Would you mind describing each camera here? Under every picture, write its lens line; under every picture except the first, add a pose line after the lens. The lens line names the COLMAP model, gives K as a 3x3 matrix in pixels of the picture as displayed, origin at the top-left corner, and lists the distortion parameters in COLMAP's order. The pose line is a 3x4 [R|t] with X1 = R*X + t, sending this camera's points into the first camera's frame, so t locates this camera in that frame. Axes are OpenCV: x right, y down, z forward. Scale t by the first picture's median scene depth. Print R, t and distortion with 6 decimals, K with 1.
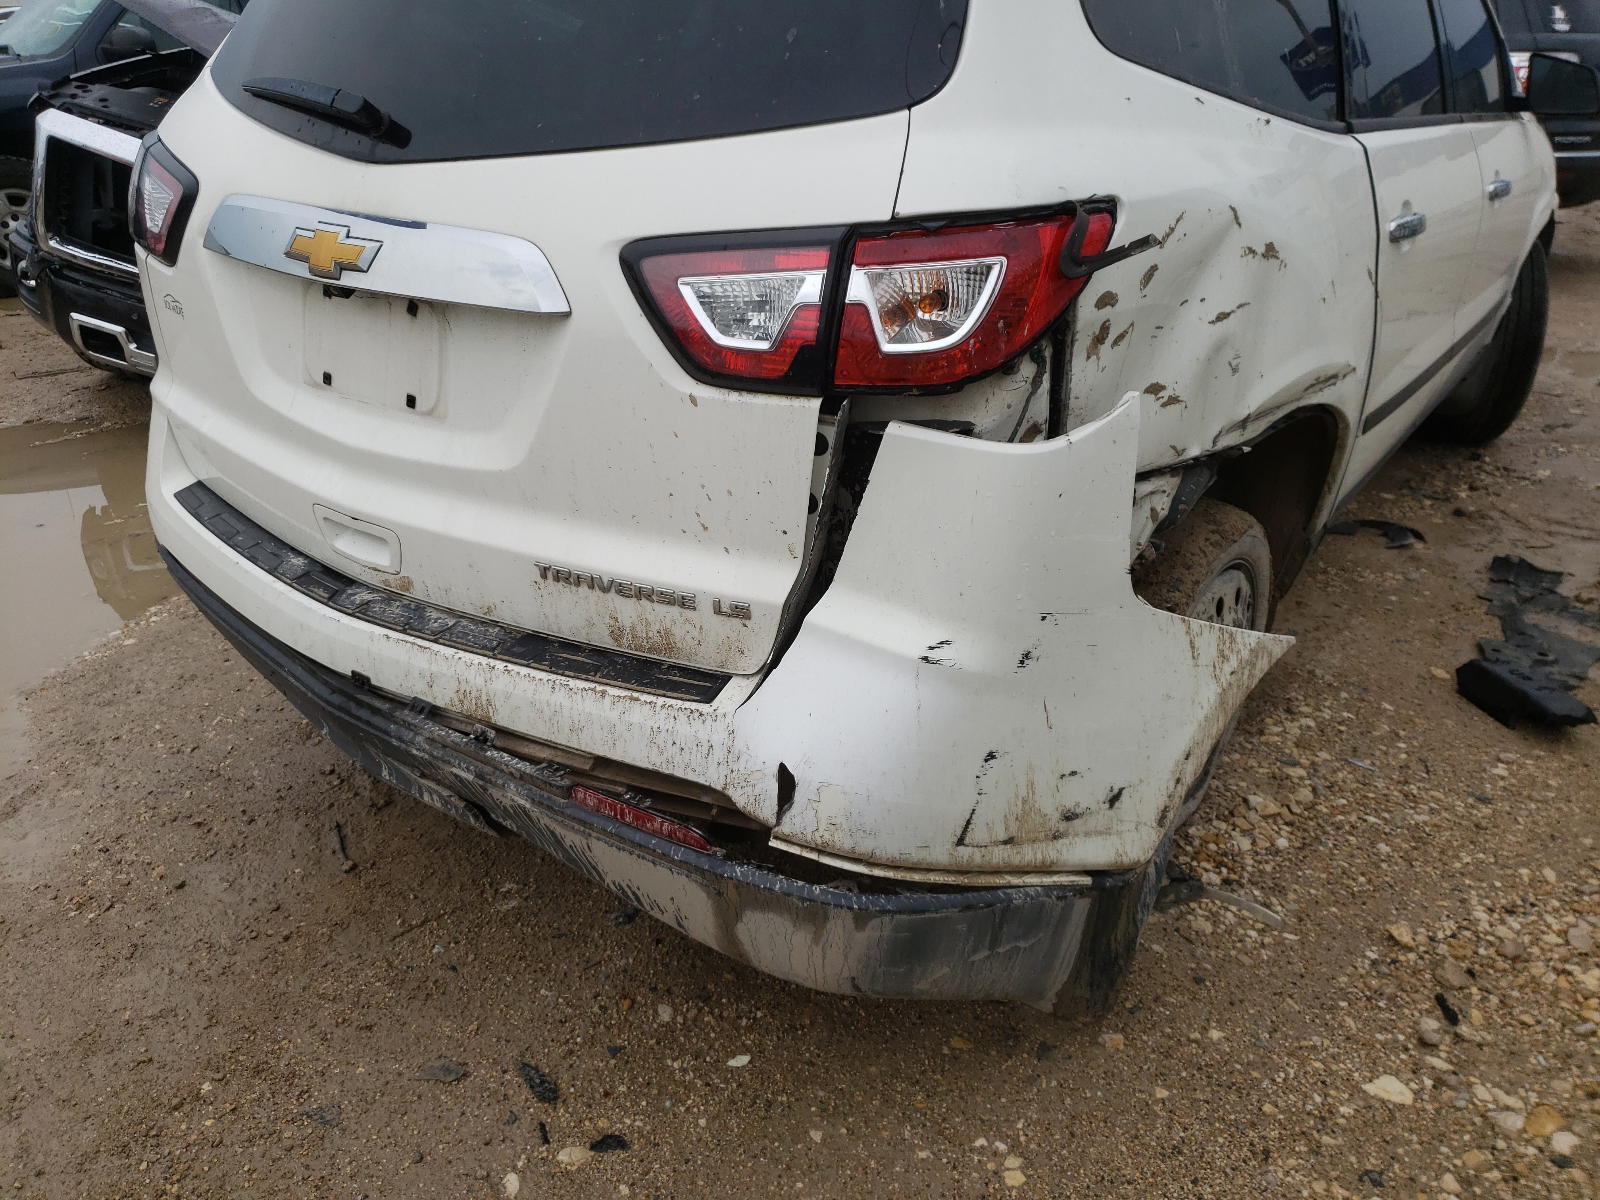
lens RADIAL K [[1260.0, 0, 800.0], [0, 1260.0, 600.0], [0, 0, 1]] dist [-0.002773, 0.031275]
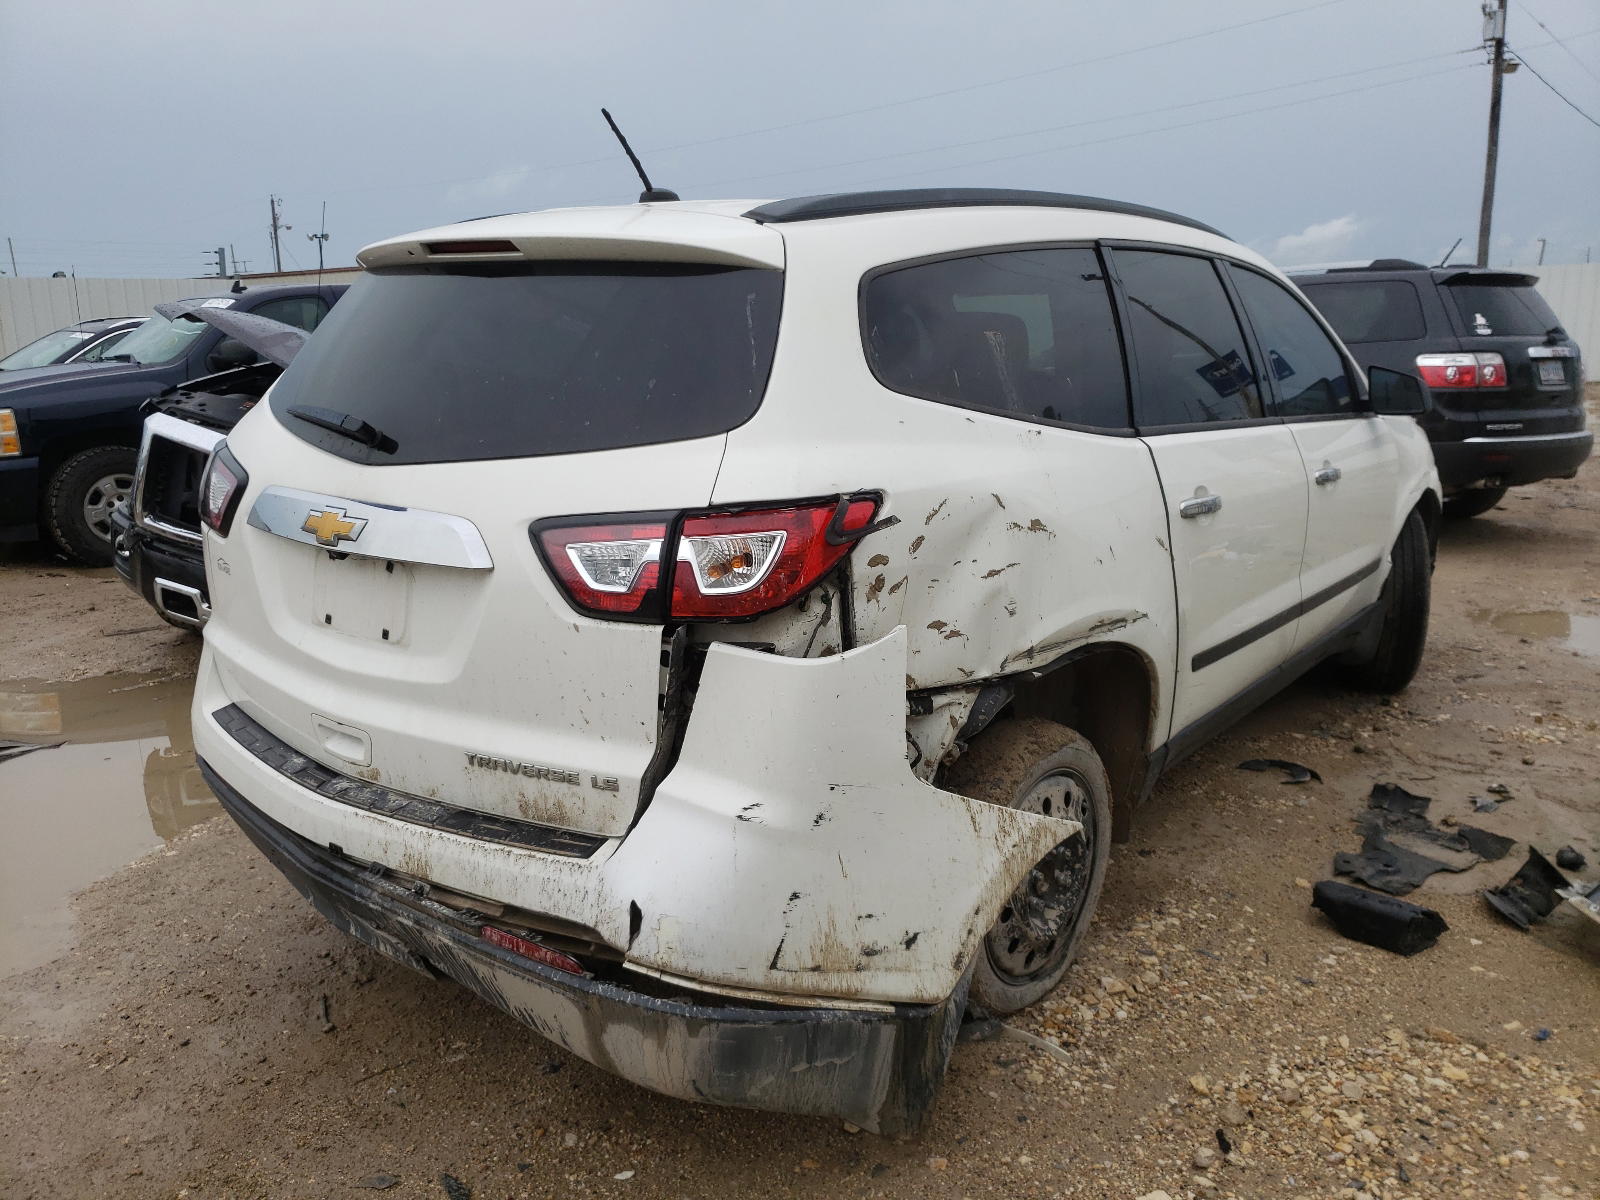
lens RADIAL K [[1207.1, 0, 801.6], [0, 1207.1, 626.0], [0, 0, 1]] dist [-0.013201, 0.051983]
pose [[0.999682, 0.000339, -0.025200, 0.142356], [-0.004989, 0.982782, -0.184701, 0.058433], [0.024704, 0.184768, 0.982472, -0.214619]]
